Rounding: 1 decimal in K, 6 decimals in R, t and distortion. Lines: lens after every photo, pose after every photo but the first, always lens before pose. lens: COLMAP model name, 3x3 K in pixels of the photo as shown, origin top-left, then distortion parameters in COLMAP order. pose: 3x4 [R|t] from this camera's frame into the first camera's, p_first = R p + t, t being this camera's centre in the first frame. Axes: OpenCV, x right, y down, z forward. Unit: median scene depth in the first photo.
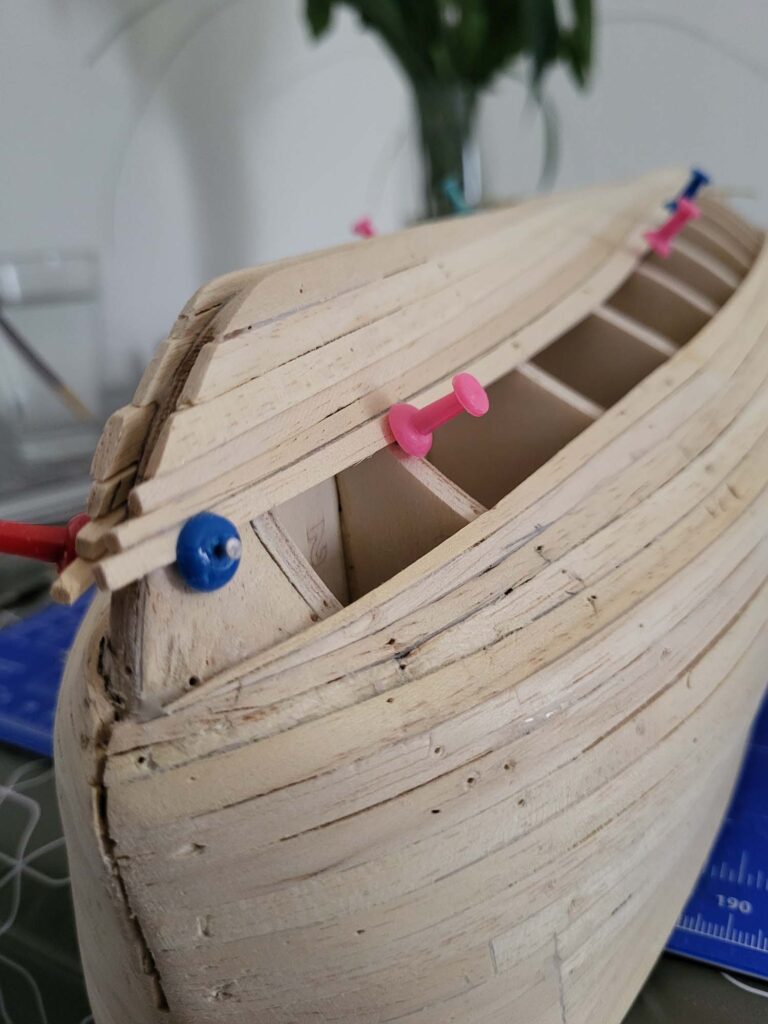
lens RADIAL K [[883.0, 0, 405.2], [0, 883.0, 514.0], [0, 0, 1]] dist [-0.062328, 0.005508]
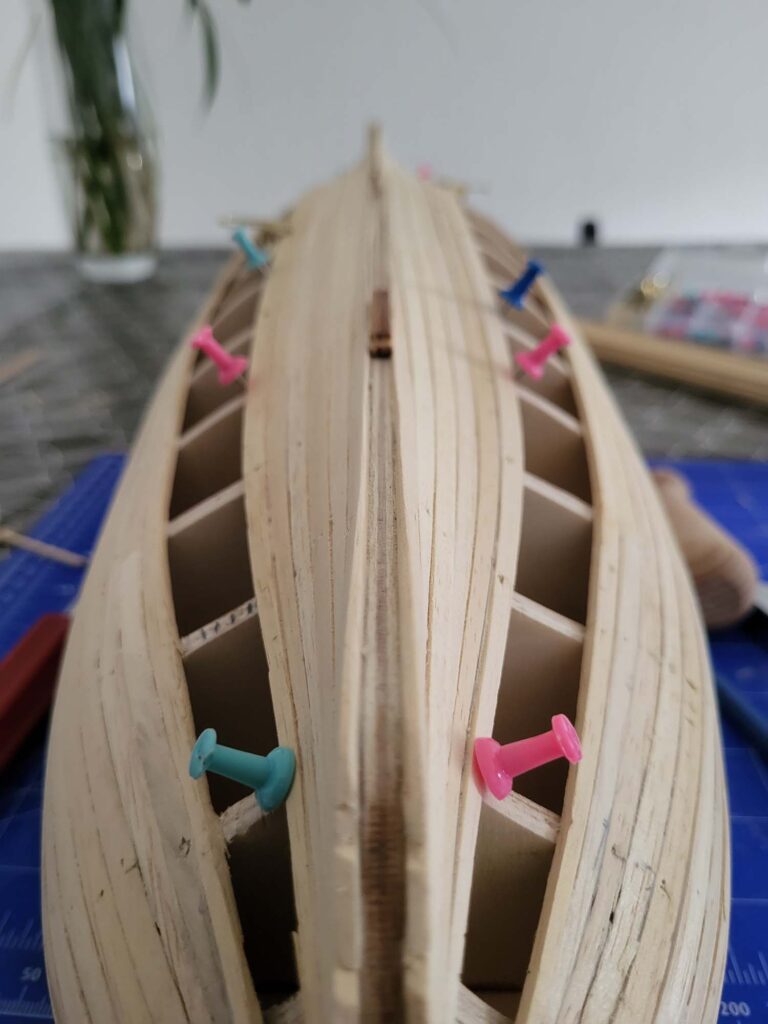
lens RADIAL K [[883.0, 0, 405.2], [0, 883.0, 514.0], [0, 0, 1]] dist [-0.062328, 0.005508]
pose [[0.906650, -0.126497, 0.402473, -0.403318], [0.065902, 0.984744, 0.161048, -0.498503], [-0.416705, -0.119491, 0.901154, 0.243925]]
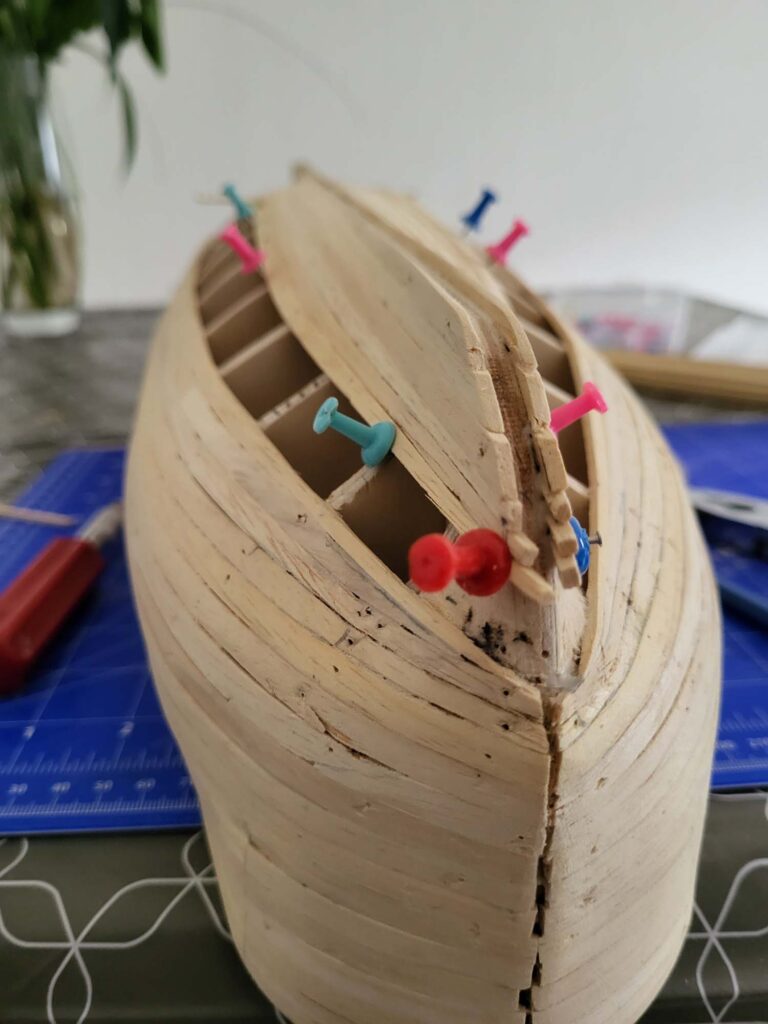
lens RADIAL K [[883.0, 0, 405.2], [0, 883.0, 514.0], [0, 0, 1]] dist [-0.062328, 0.005508]
pose [[0.843698, -0.133865, 0.519860, -0.781308], [0.118880, 0.990956, 0.062238, -0.075107], [-0.523490, 0.009290, 0.851981, 0.068127]]
